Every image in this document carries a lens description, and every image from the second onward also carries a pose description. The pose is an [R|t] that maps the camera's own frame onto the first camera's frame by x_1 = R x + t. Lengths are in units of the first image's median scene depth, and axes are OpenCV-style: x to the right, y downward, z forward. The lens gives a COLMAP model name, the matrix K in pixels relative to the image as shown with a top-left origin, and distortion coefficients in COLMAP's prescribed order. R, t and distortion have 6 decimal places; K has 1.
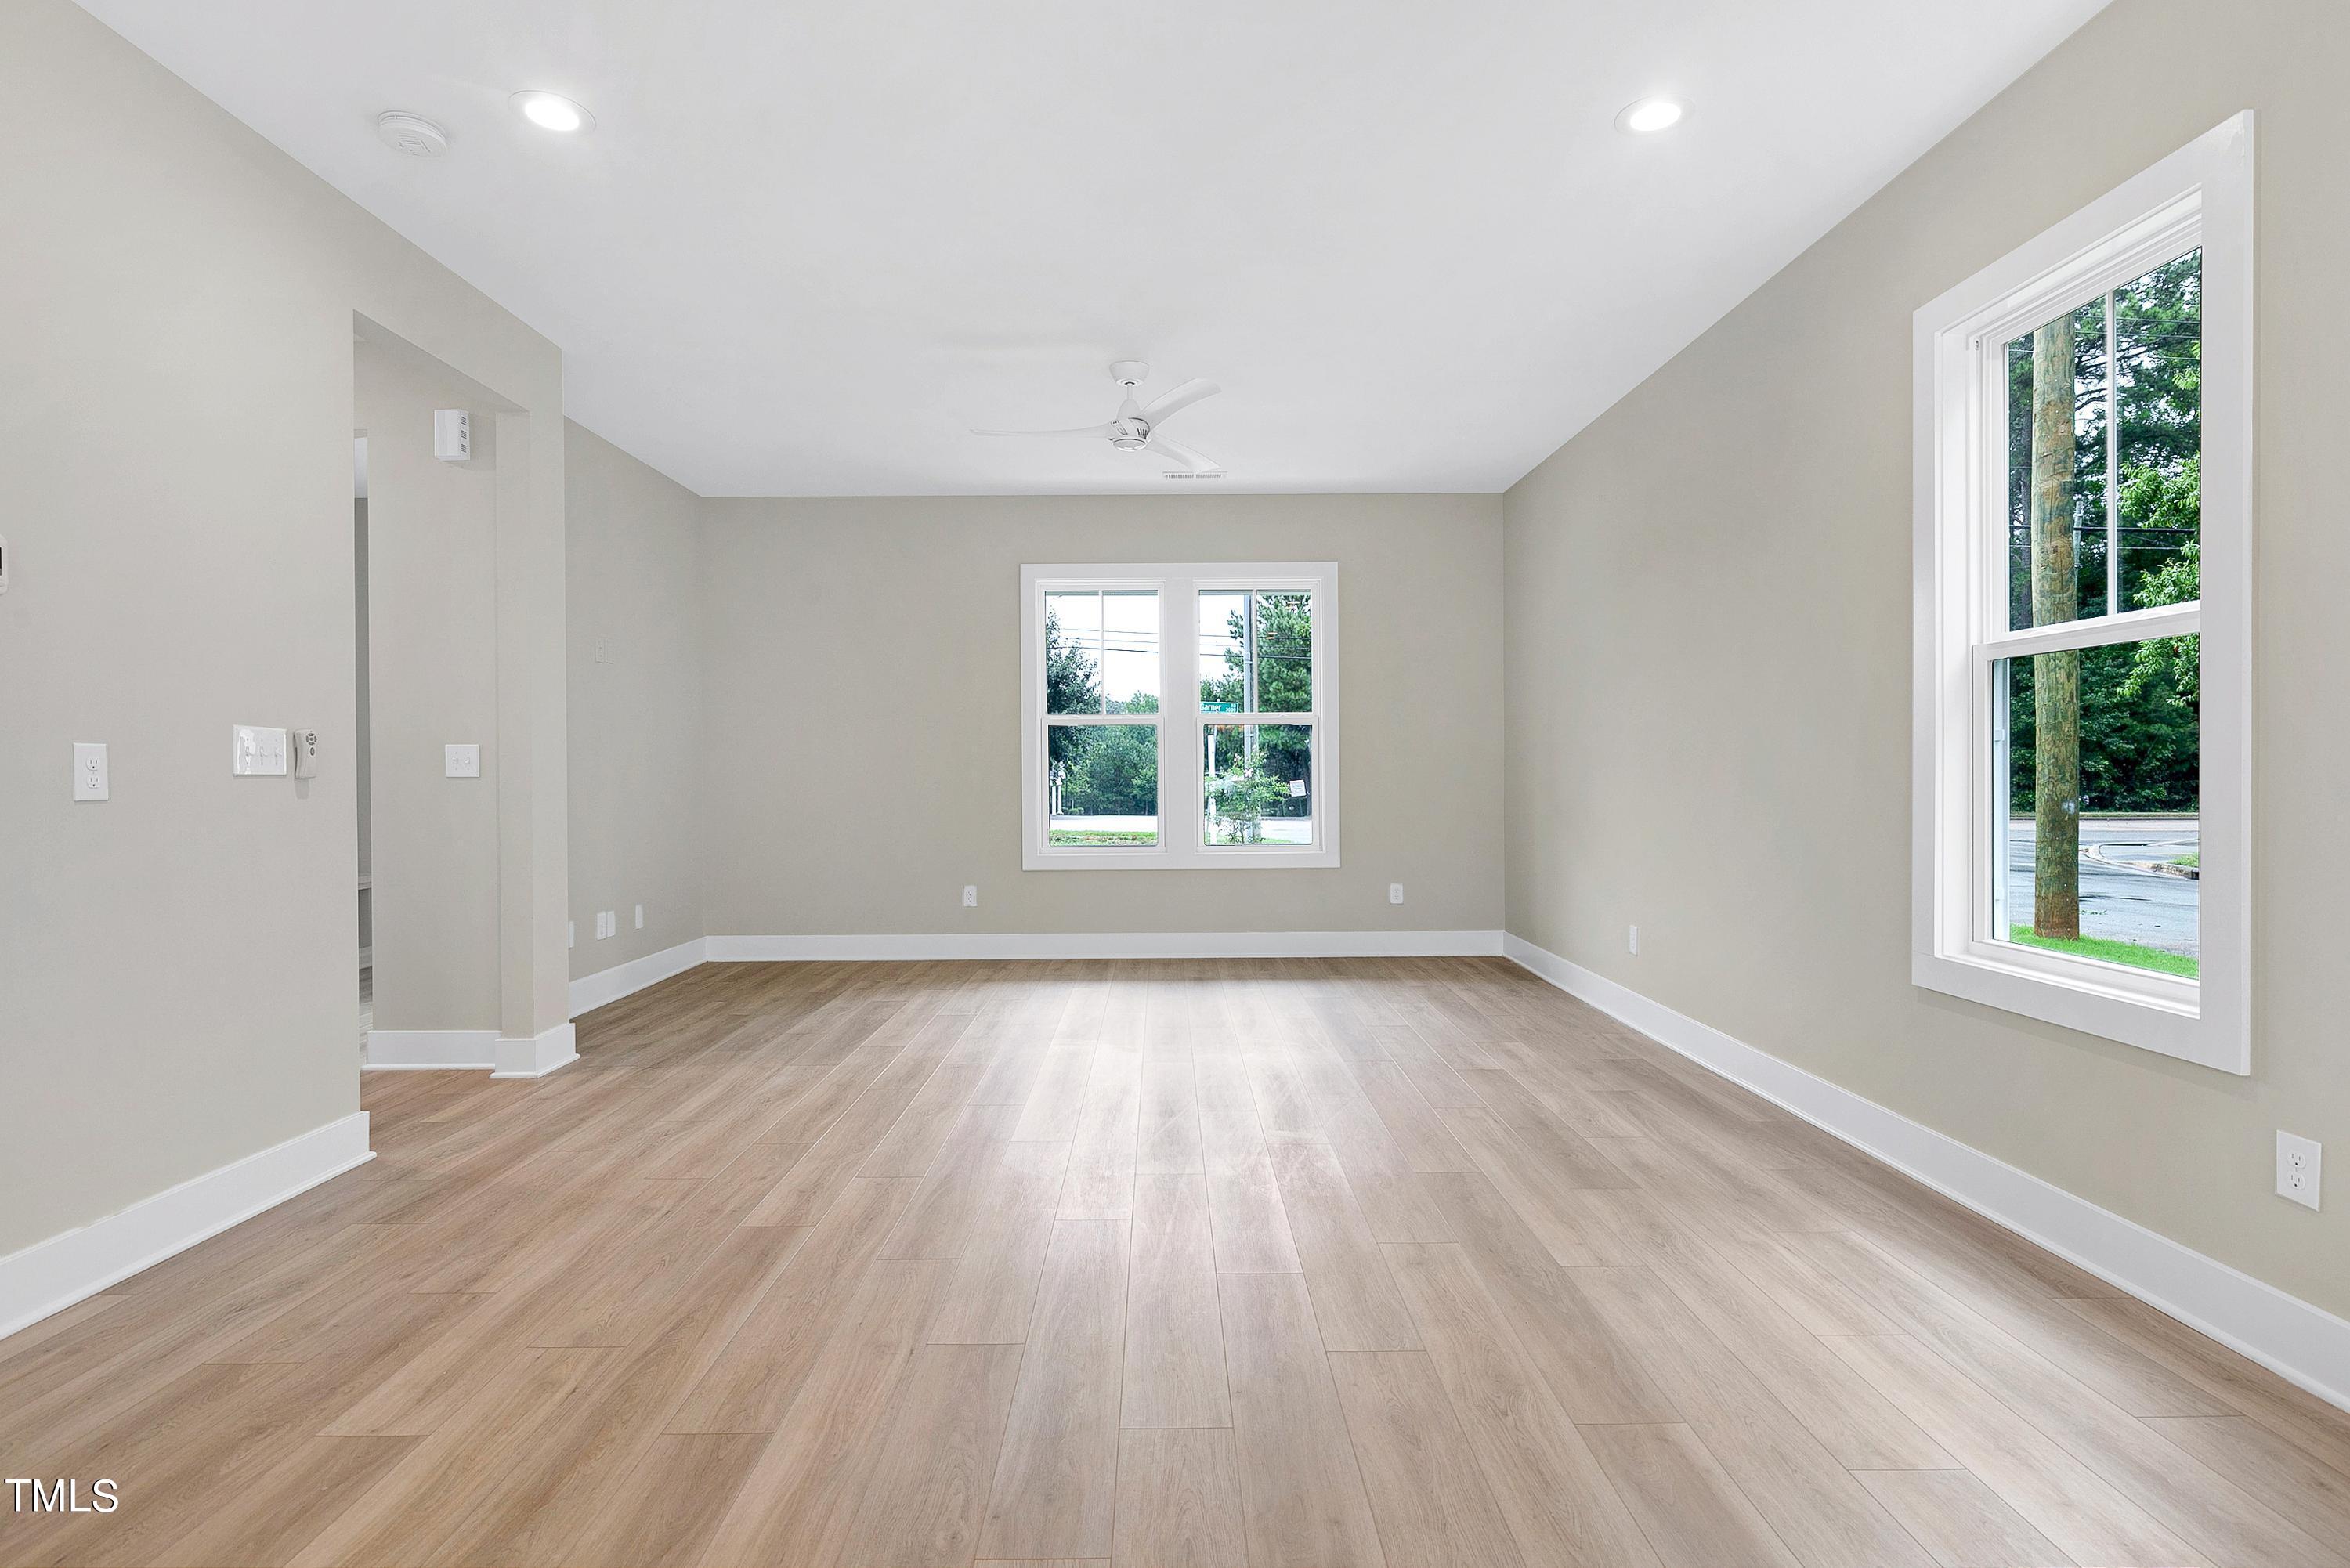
lens RADIAL K [[1178.6, 0, 1165.5], [0, 1178.6, 782.7], [0, 0, 1]] dist [0.001753, -0.000468]
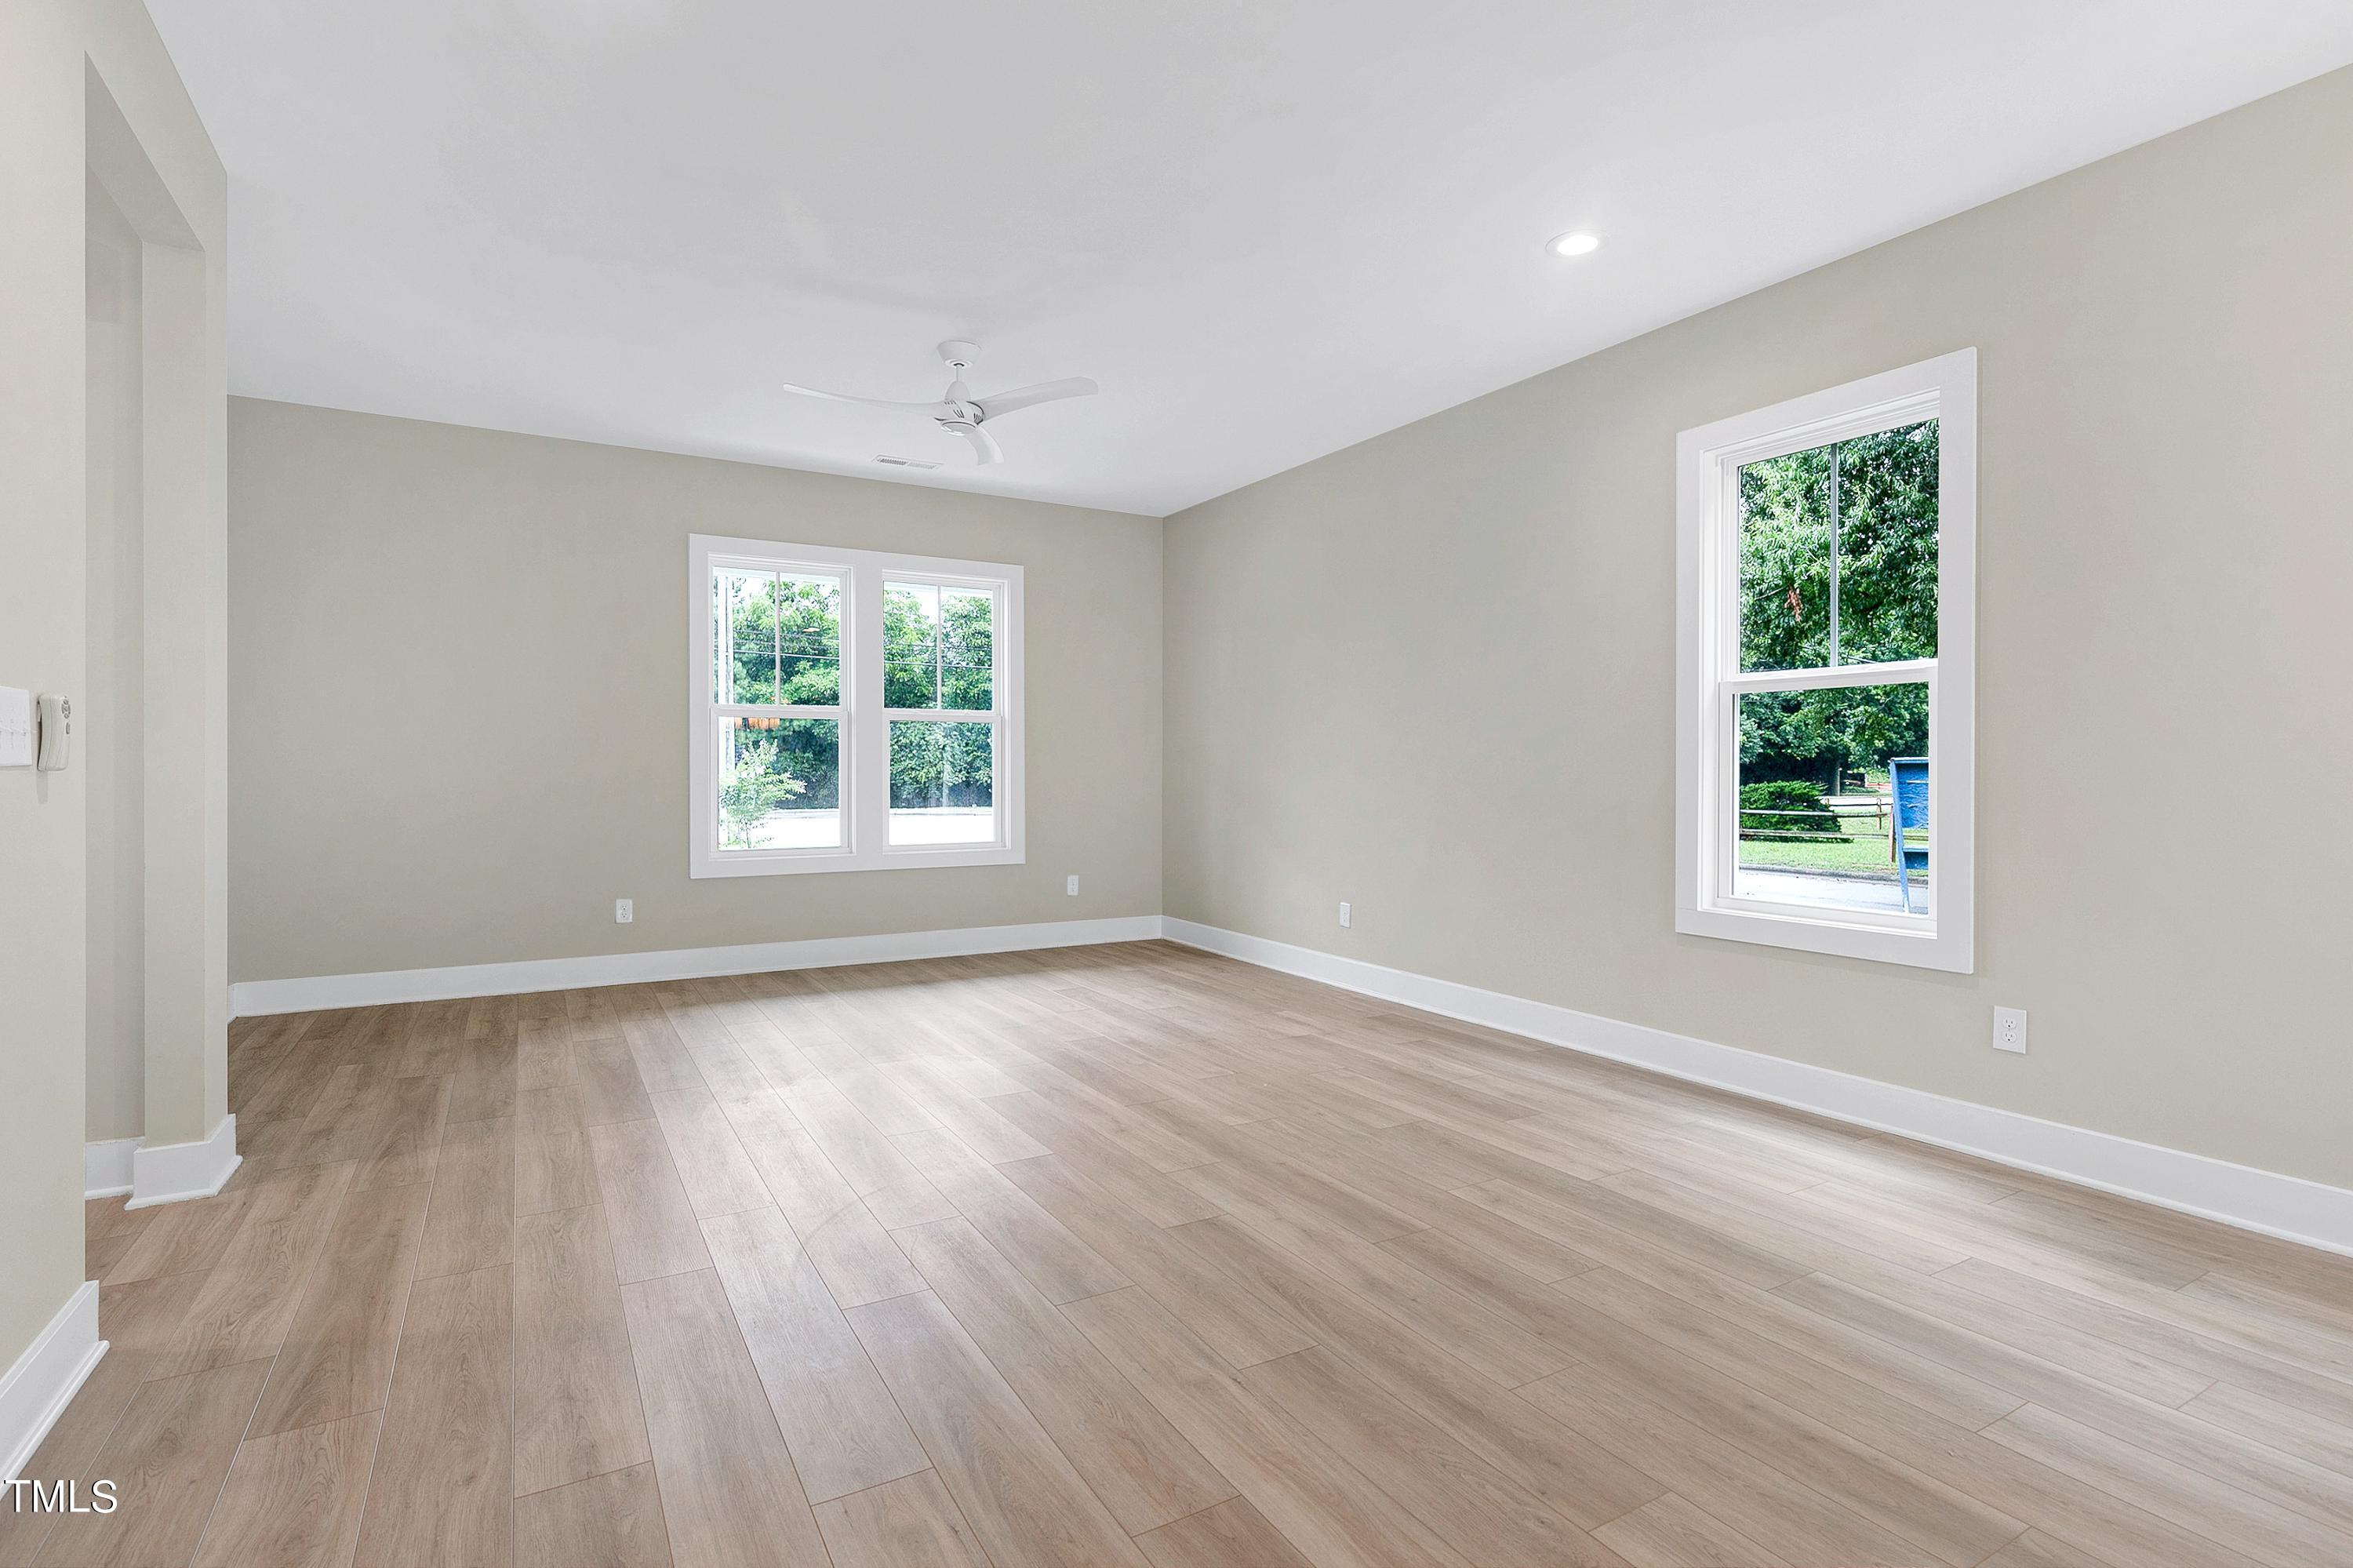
lens RADIAL K [[1133.1, 0, 1178.2], [0, 1133.1, 777.0], [0, 0, 1]] dist [0.002863, 0.000242]
pose [[0.865669, 0.004527, 0.500597, -0.502437], [-0.003133, 0.999989, -0.003625, 0.000145], [-0.500607, 0.001570, 0.865673, 0.163490]]
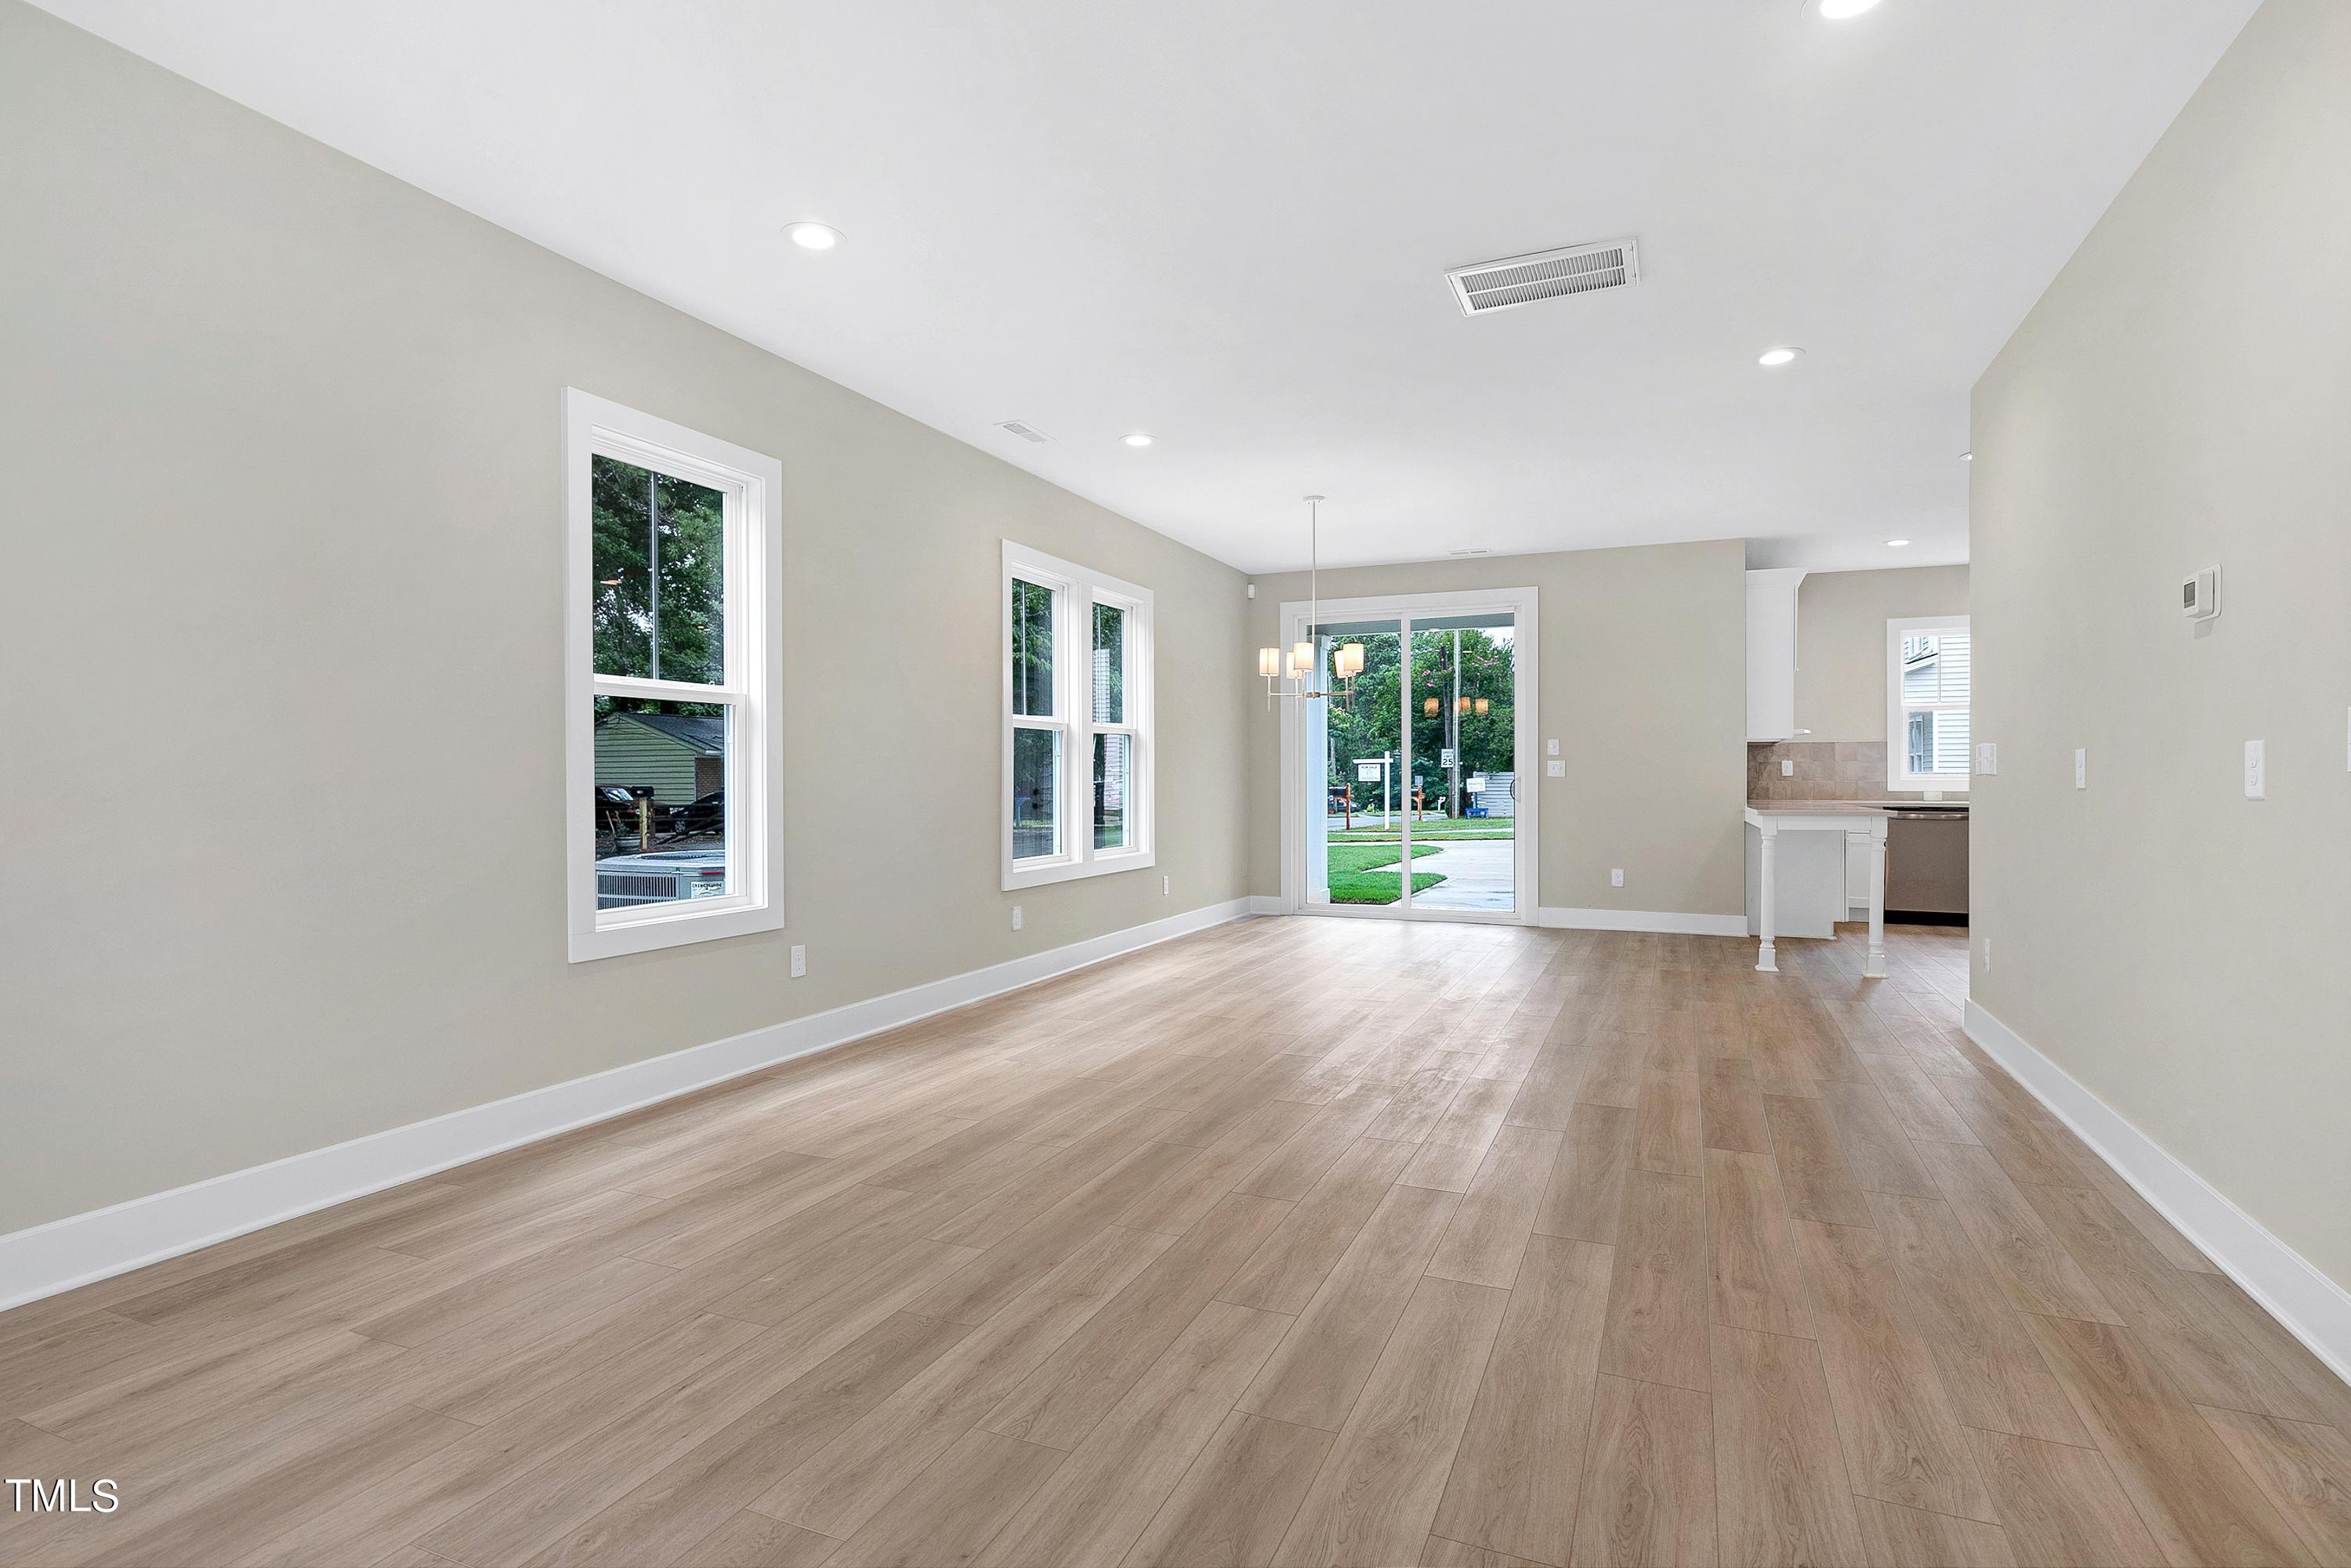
lens RADIAL K [[1179.2, 0, 1165.9], [0, 1179.2, 782.7], [0, 0, 1]] dist [0.001753, -0.000468]
pose [[-0.913354, 0.005246, 0.407133, -0.377321], [0.009565, 0.999917, 0.008575, -0.012290], [-0.407054, 0.011727, -0.913329, 1.817952]]
